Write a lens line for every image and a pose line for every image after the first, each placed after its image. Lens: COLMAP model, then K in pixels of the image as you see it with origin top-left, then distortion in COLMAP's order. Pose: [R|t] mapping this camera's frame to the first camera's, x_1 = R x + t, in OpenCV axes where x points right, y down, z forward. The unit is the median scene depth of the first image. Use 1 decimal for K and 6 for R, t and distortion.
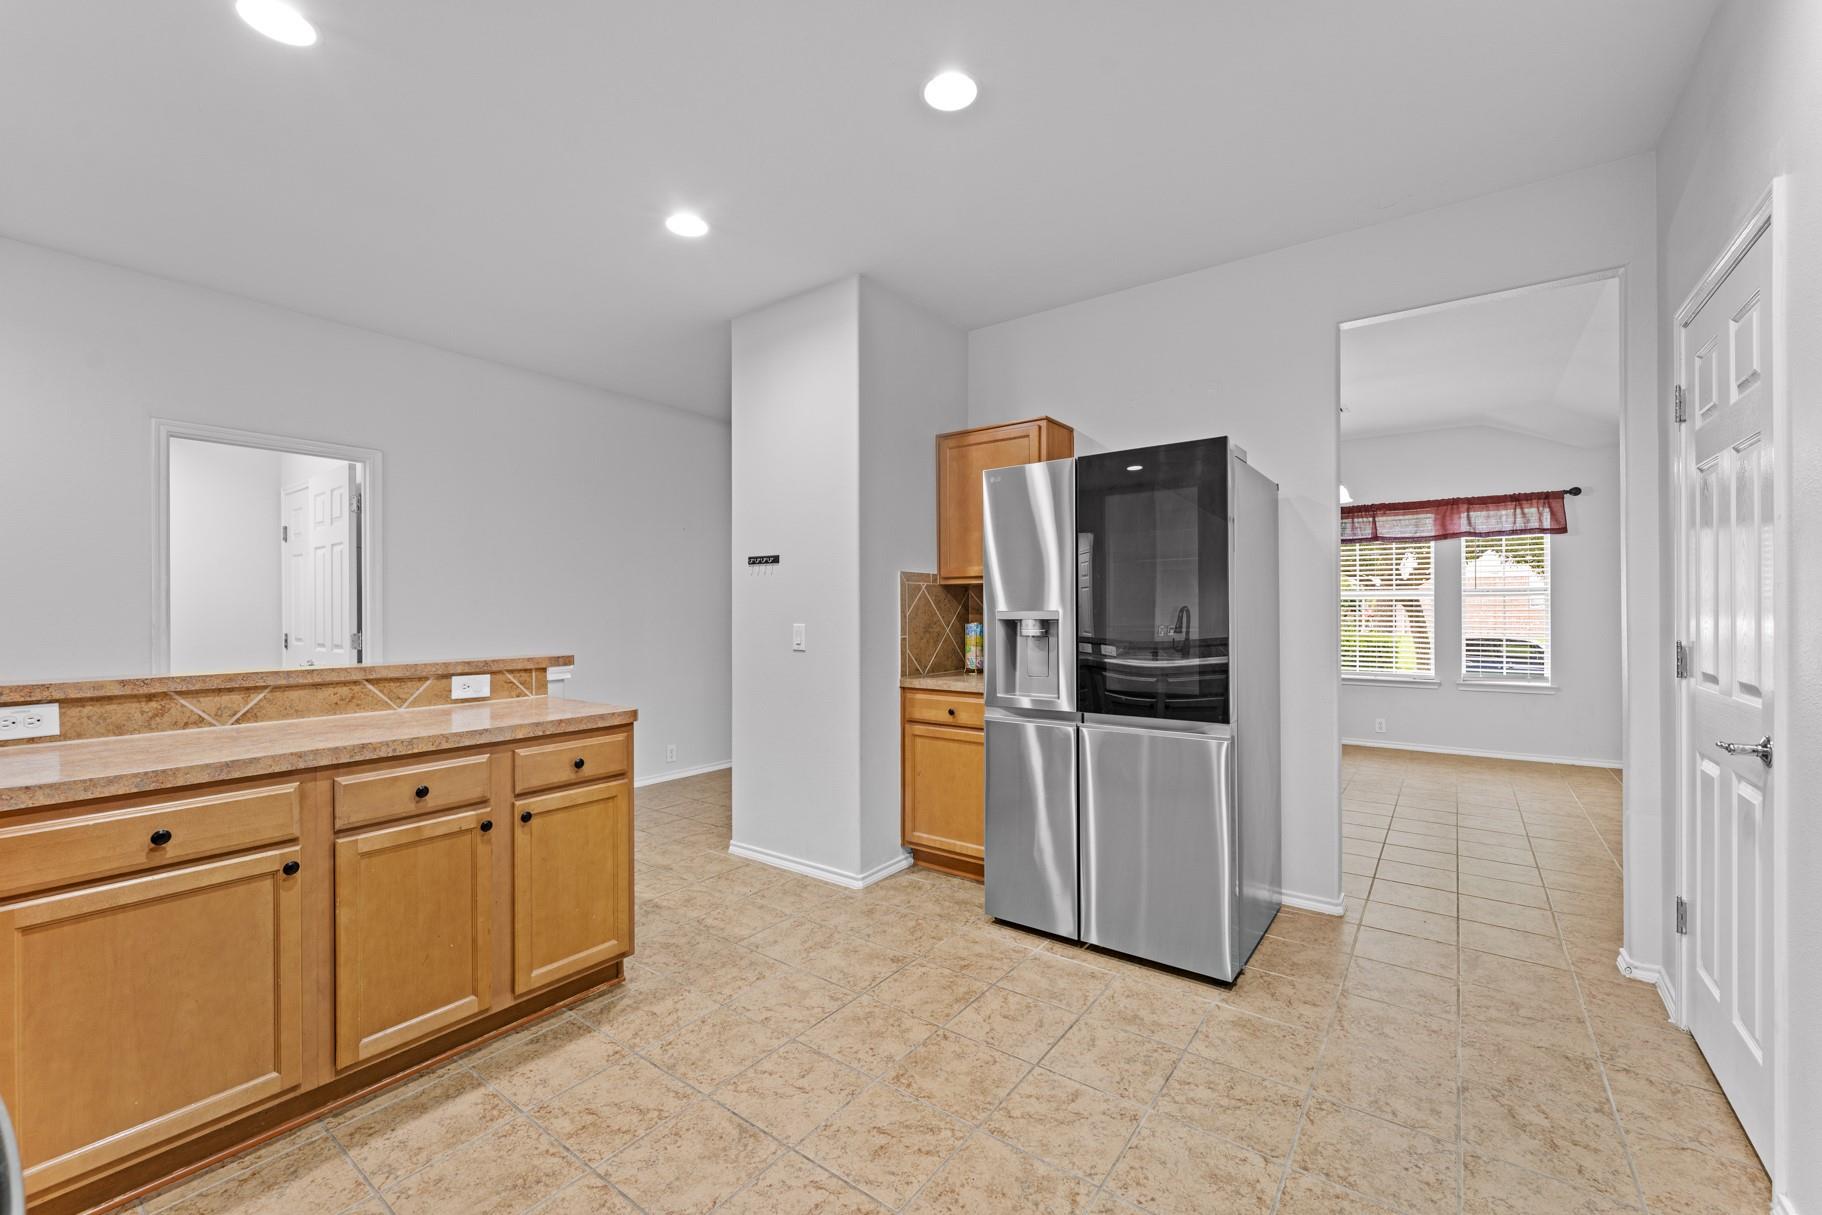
lens RADIAL K [[736.4, 0, 907.6], [0, 736.4, 607.2], [0, 0, 1]] dist [-0.000781, -0.000064]
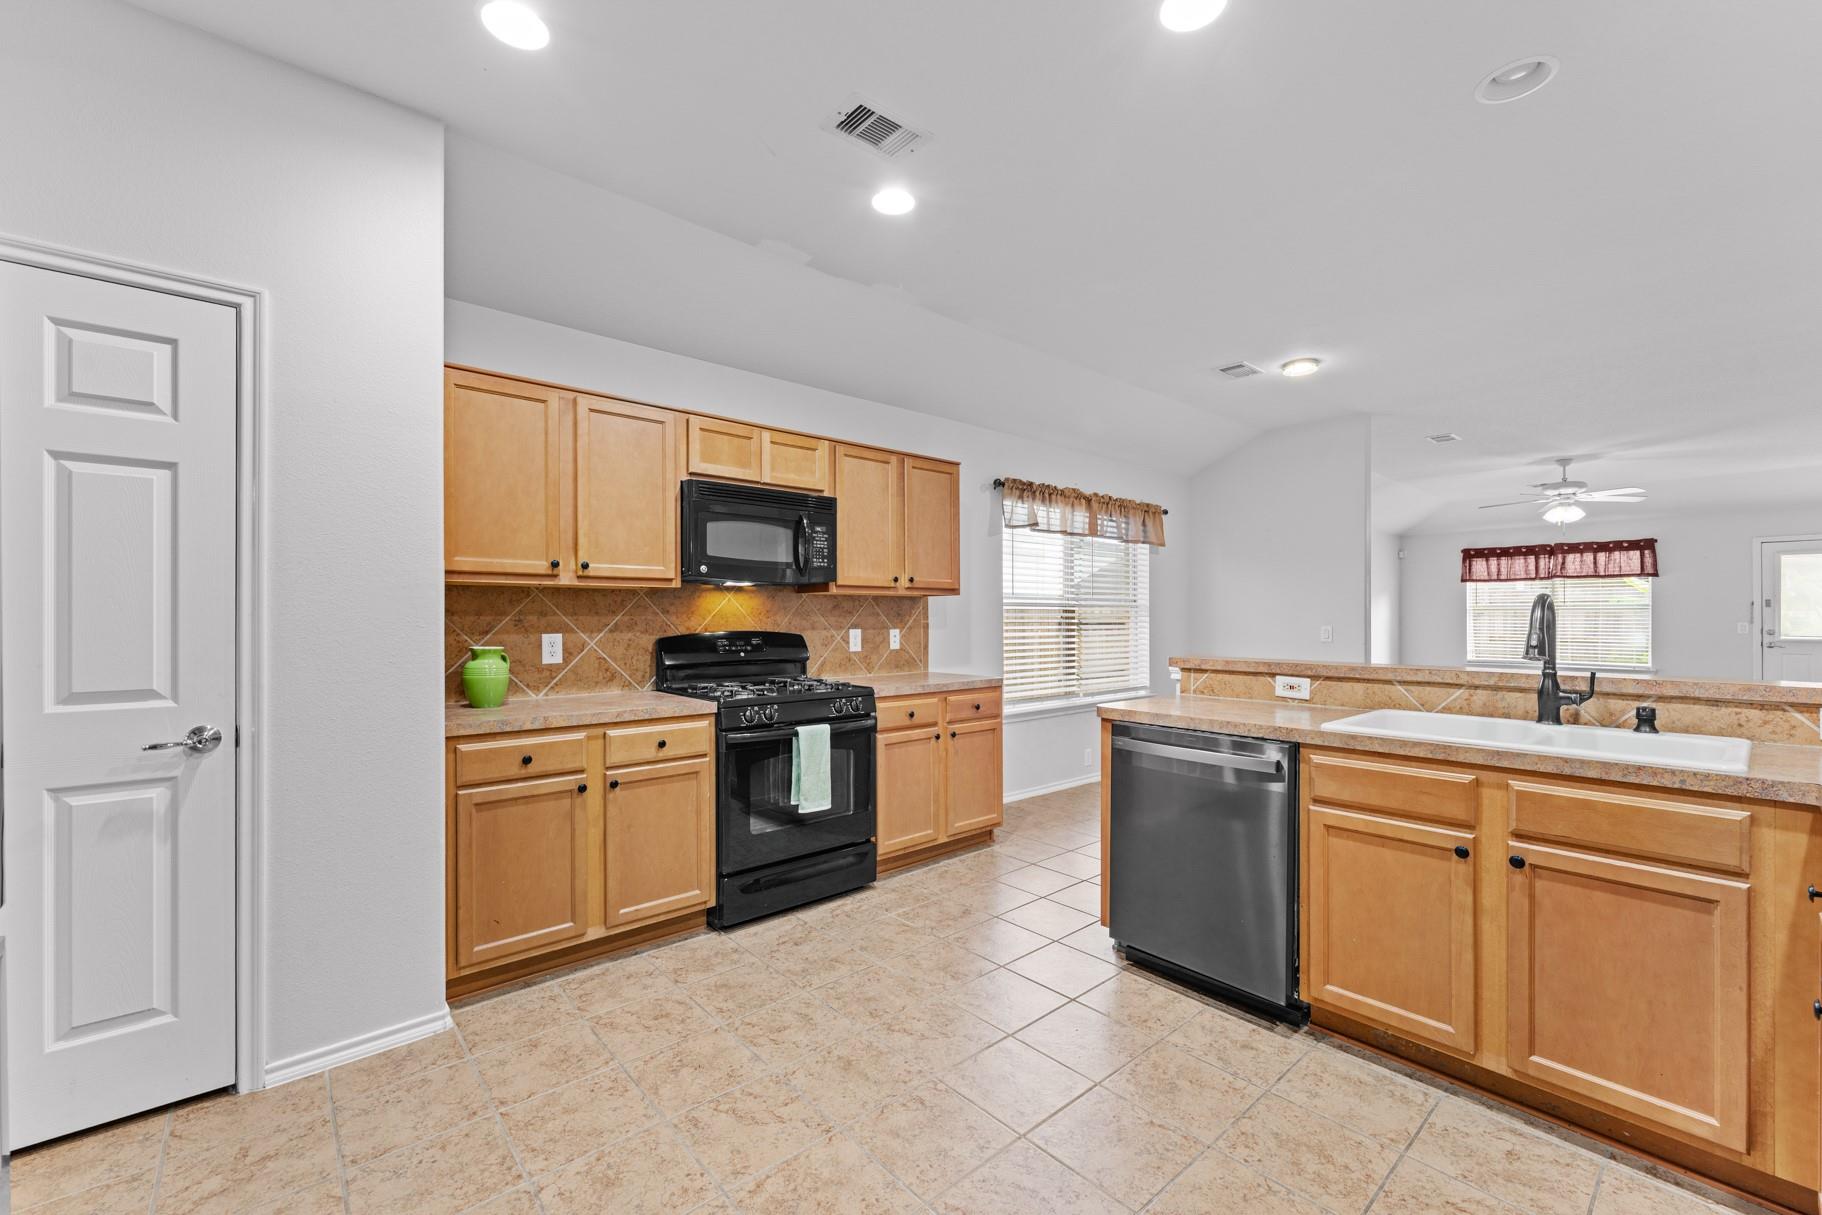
lens RADIAL K [[746.2, 0, 911.4], [0, 746.2, 617.3], [0, 0, 1]] dist [0.000271, 0.000549]
pose [[-0.978120, 0.003598, 0.208012, -0.120262], [0.002823, 0.999988, -0.004023, 0.004193], [-0.208024, -0.003348, -0.978118, 1.153588]]
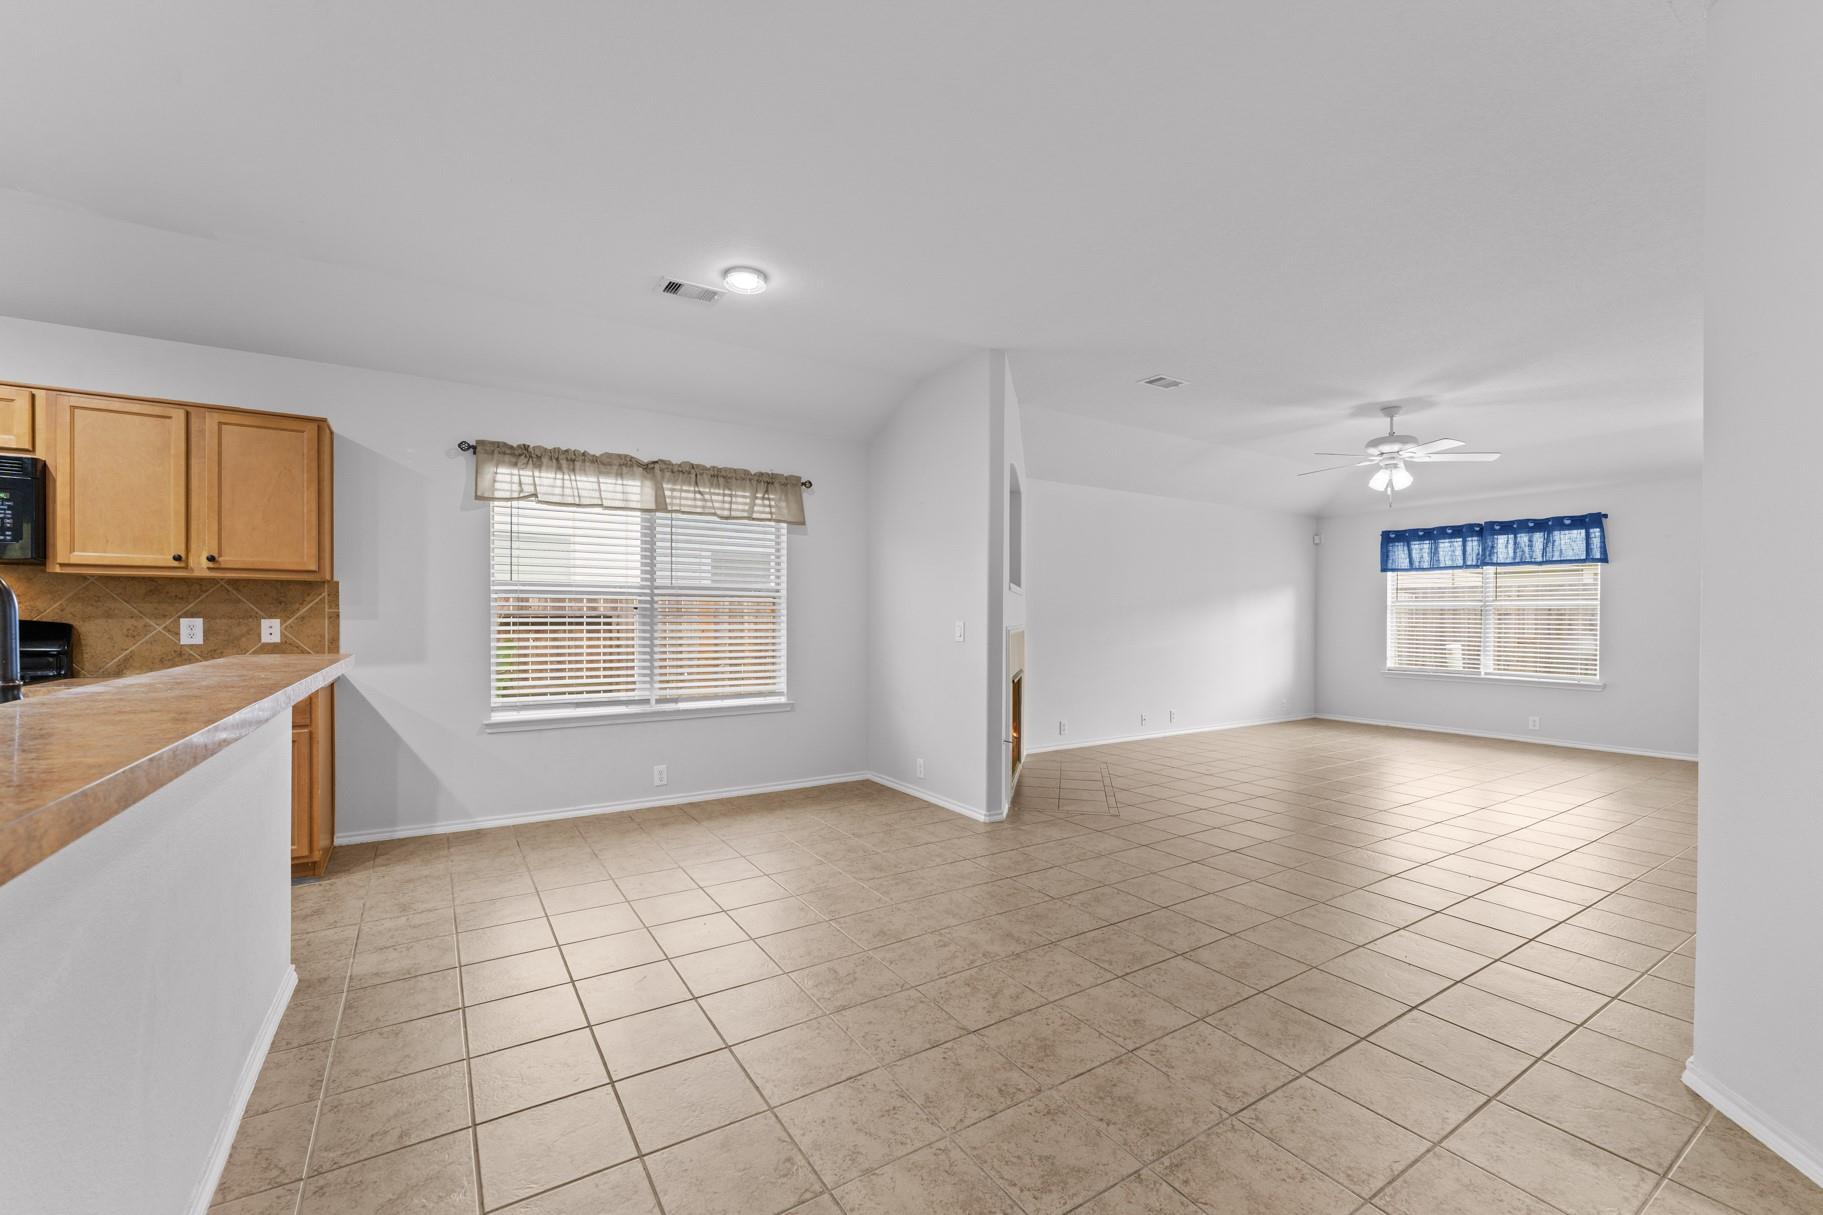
lens RADIAL K [[748.0, 0, 905.1], [0, 748.0, 622.9], [0, 0, 1]] dist [-0.002375, -0.000161]
pose [[-0.935699, -0.004265, 0.352773, -1.330808], [-0.002984, 0.999987, 0.004175, 0.021187], [-0.352786, 0.002854, -0.935700, 0.442778]]
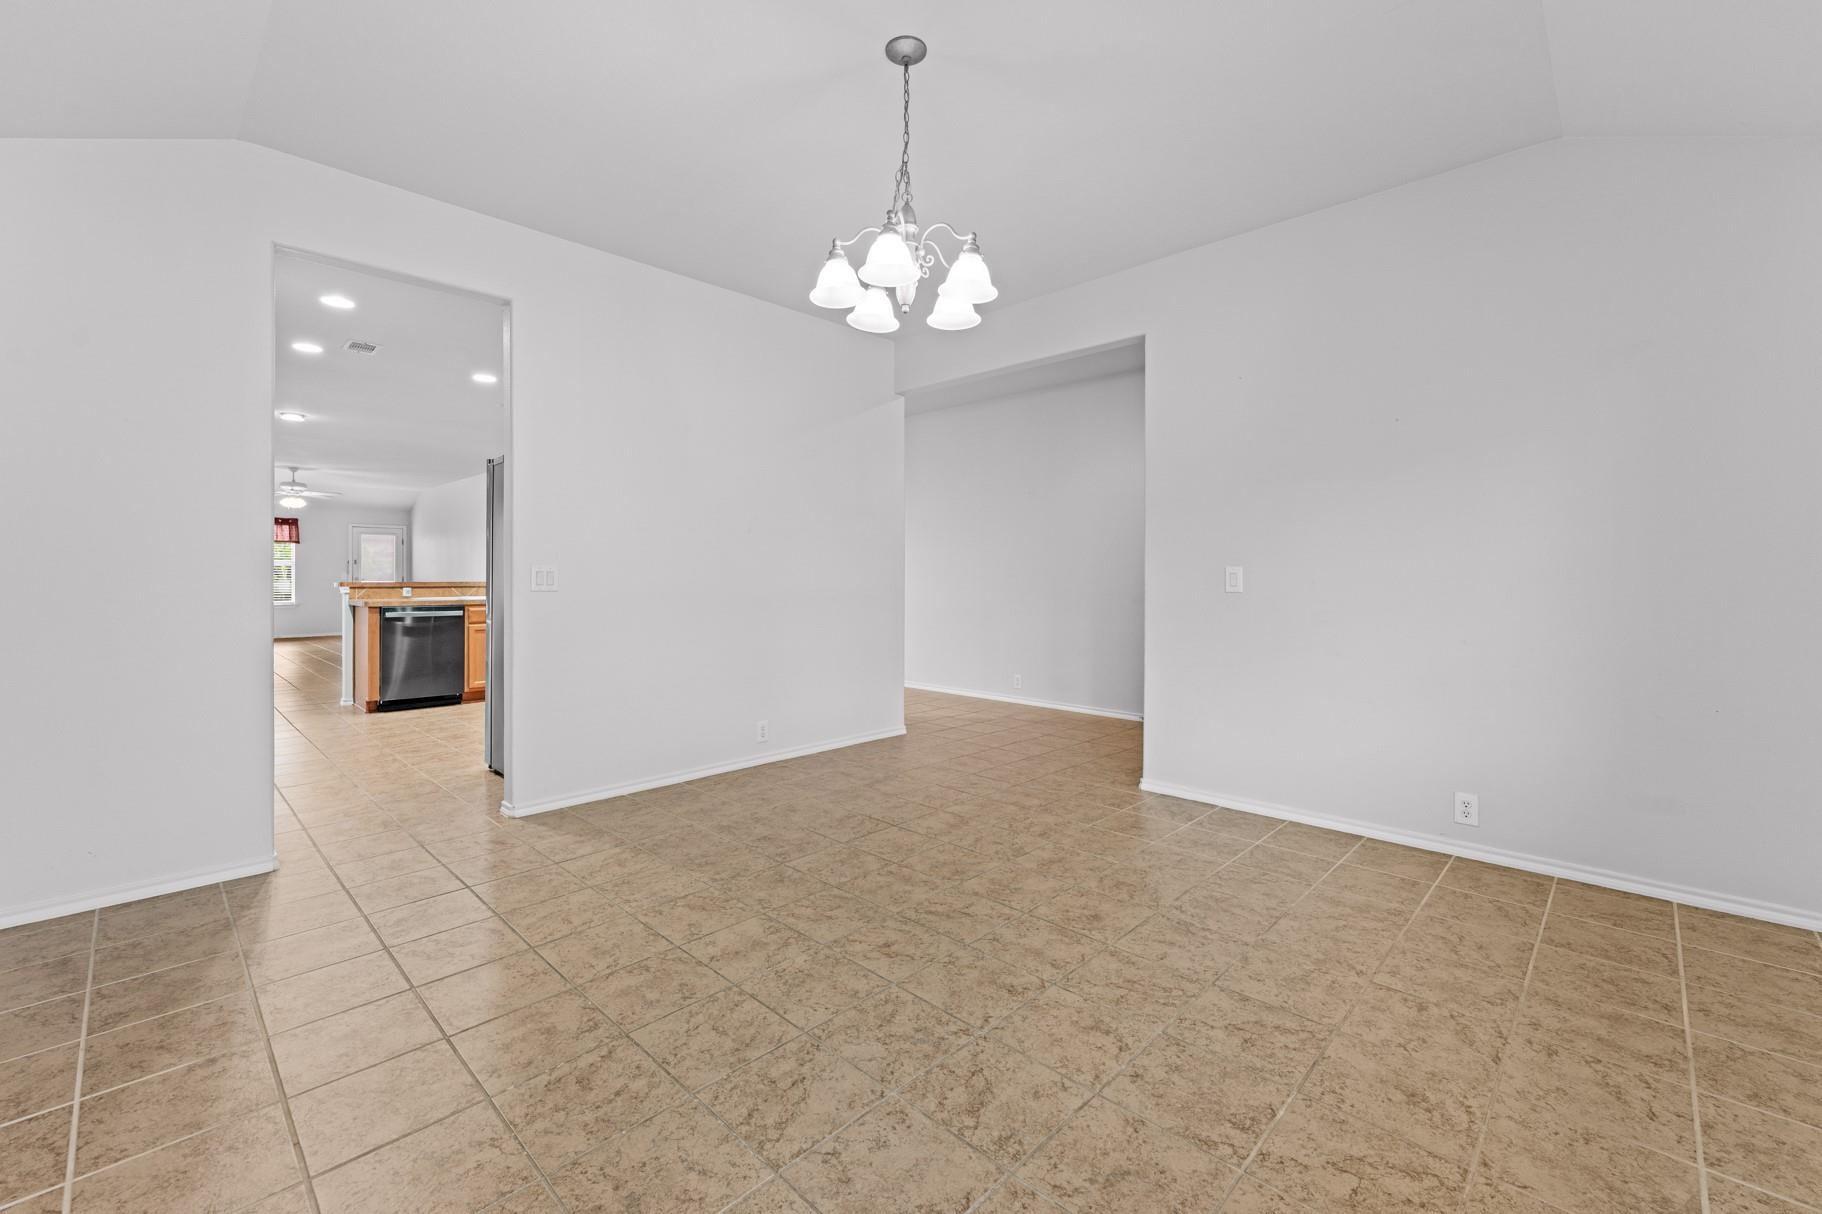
lens RADIAL K [[755.9, 0, 904.2], [0, 755.9, 583.9], [0, 0, 1]] dist [-0.001146, -0.000122]
pose [[-0.133441, 0.013014, -0.990971, 1.897855], [0.003878, 0.999913, 0.012609, 0.047084], [0.991049, -0.002161, -0.133480, 2.014720]]
